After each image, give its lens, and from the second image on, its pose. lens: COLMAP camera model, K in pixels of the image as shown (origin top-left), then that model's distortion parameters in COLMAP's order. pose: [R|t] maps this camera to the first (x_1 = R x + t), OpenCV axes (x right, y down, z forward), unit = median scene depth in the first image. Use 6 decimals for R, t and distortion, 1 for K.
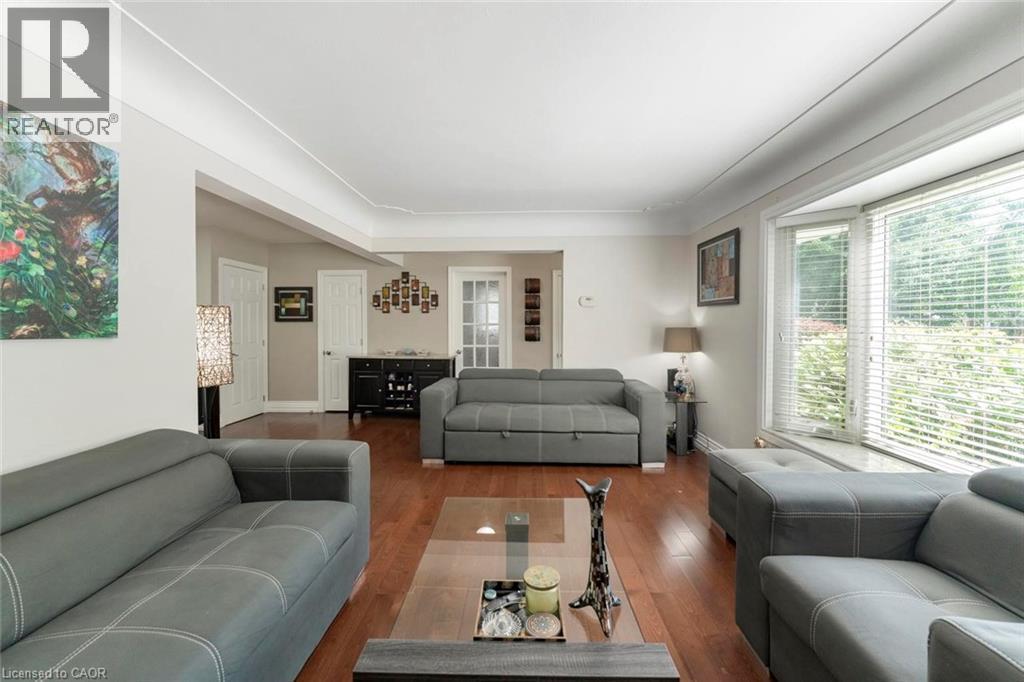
lens RADIAL K [[407.6, 0, 514.8], [0, 407.6, 327.7], [0, 0, 1]] dist [0.000324, 0.000011]
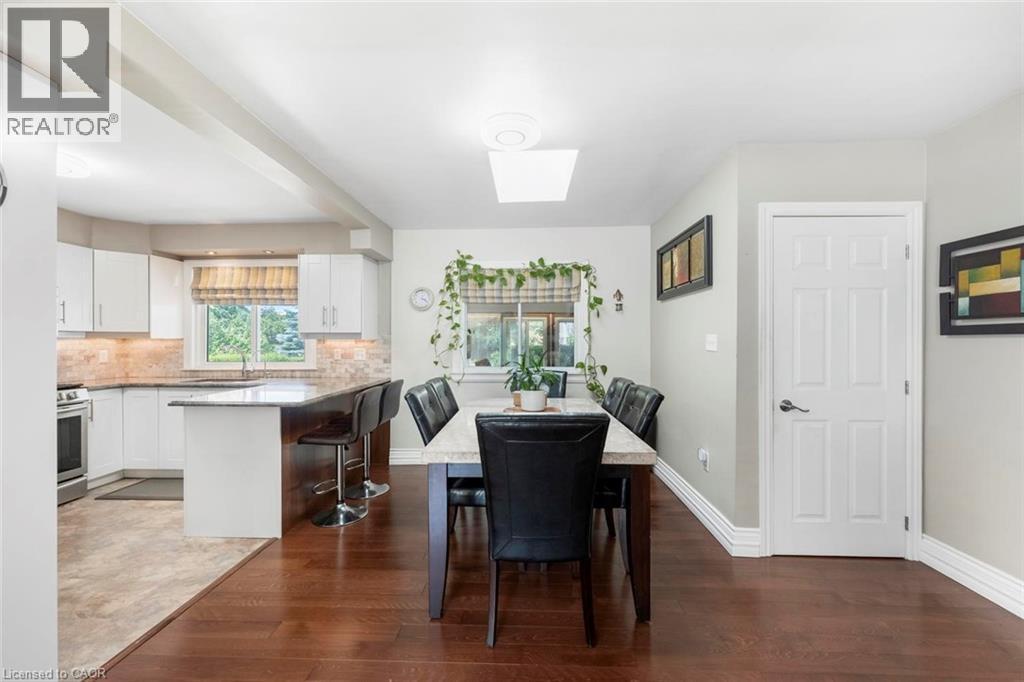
lens RADIAL K [[411.3, 0, 509.4], [0, 411.3, 338.3], [0, 0, 1]] dist [0.000475, 0.000103]
pose [[-0.014031, -0.005150, -0.999888, -0.197663], [-0.009779, 0.999940, -0.005013, -0.006172], [0.999854, 0.009707, -0.014080, 0.602613]]
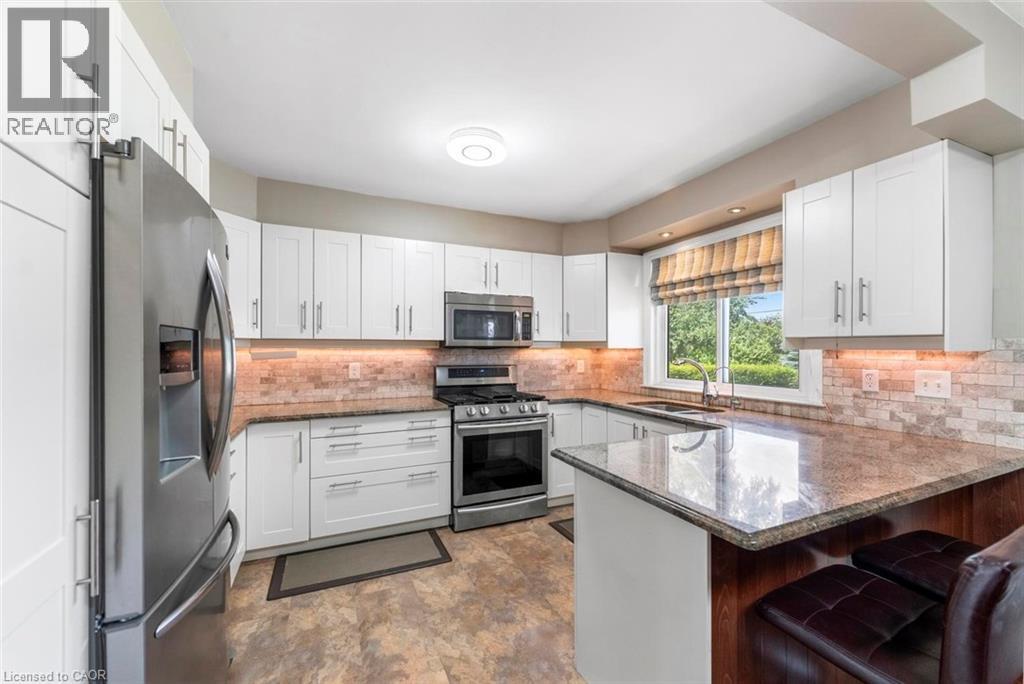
lens RADIAL K [[410.7, 0, 518.0], [0, 410.7, 348.4], [0, 0, 1]] dist [0.000321, -0.000128]
pose [[-0.895484, -0.002069, -0.445090, -0.493622], [-0.006290, 0.999948, 0.008007, -0.007090], [0.445050, 0.009970, -0.895450, 0.469220]]
